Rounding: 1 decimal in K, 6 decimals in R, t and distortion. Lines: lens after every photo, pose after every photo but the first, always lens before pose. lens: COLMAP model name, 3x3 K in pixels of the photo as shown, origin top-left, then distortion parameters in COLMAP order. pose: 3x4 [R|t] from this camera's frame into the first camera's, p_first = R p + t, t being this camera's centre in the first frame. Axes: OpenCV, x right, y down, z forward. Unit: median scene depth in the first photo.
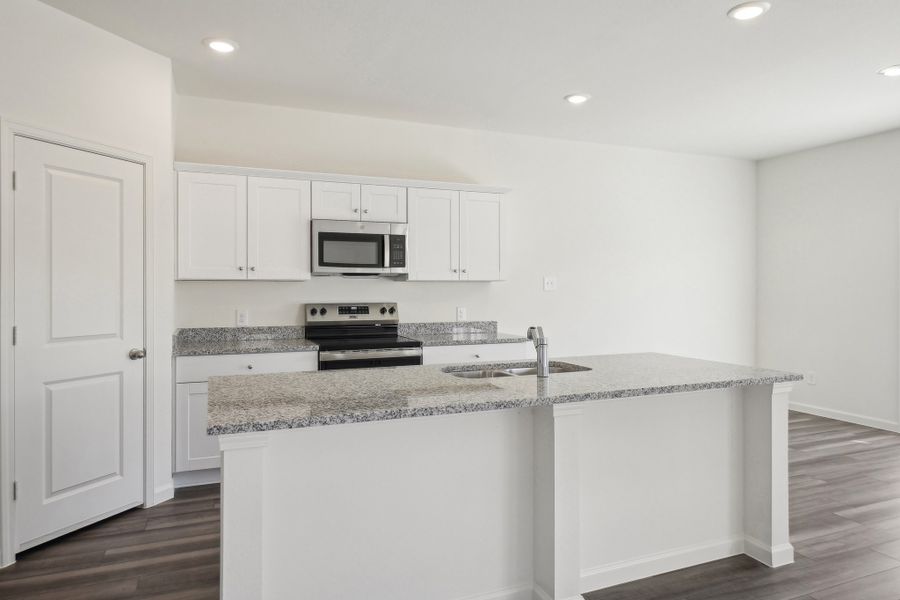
lens RADIAL K [[564.7, 0, 450.0], [0, 564.7, 300.0], [0, 0, 1]] dist [-0.005056, -0.001162]
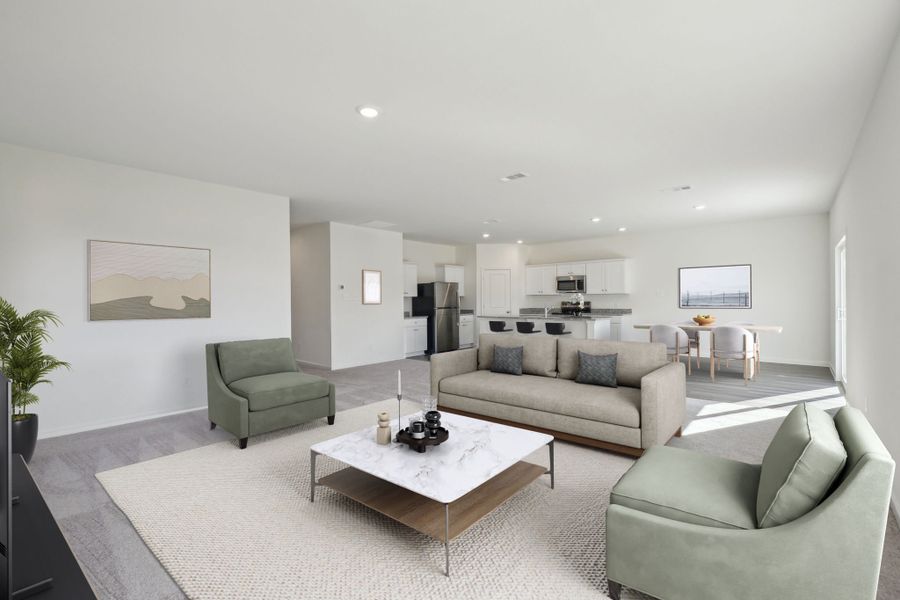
lens RADIAL K [[411.9, 0, 450.0], [0, 411.9, 300.0], [0, 0, 1]] dist [-0.000558, -0.000069]
pose [[0.476205, -0.003128, -0.879329, 1.587509], [-0.010305, 0.999905, -0.009138, 0.026157], [0.879274, 0.013413, 0.476127, -0.731468]]
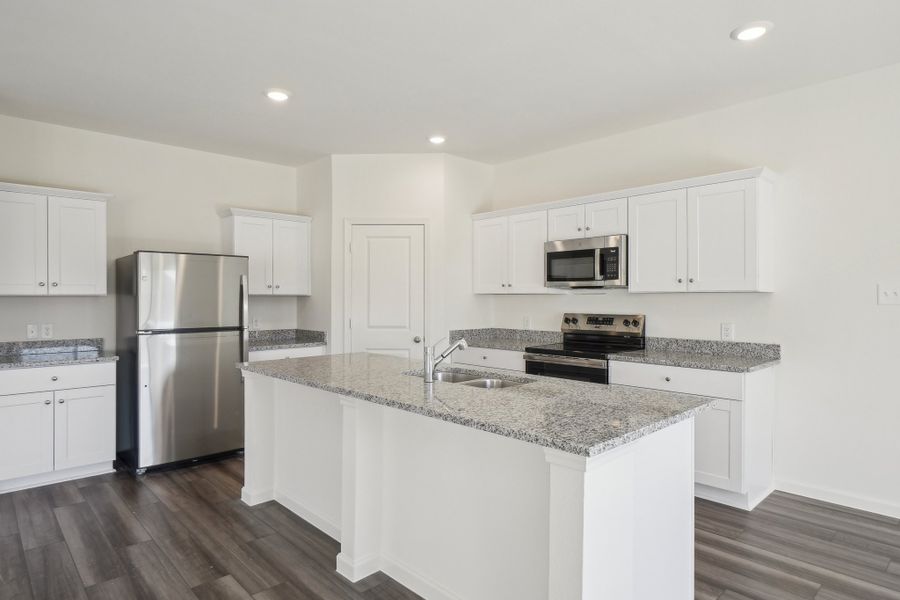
lens RADIAL K [[518.3, 0, 450.0], [0, 518.3, 300.0], [0, 0, 1]] dist [-0.001689, -0.000400]
pose [[0.351497, 0.003511, -0.936182, 0.681062], [-0.019515, 0.999803, -0.003577, -0.012875], [0.935986, 0.019527, 0.351496, 0.411570]]
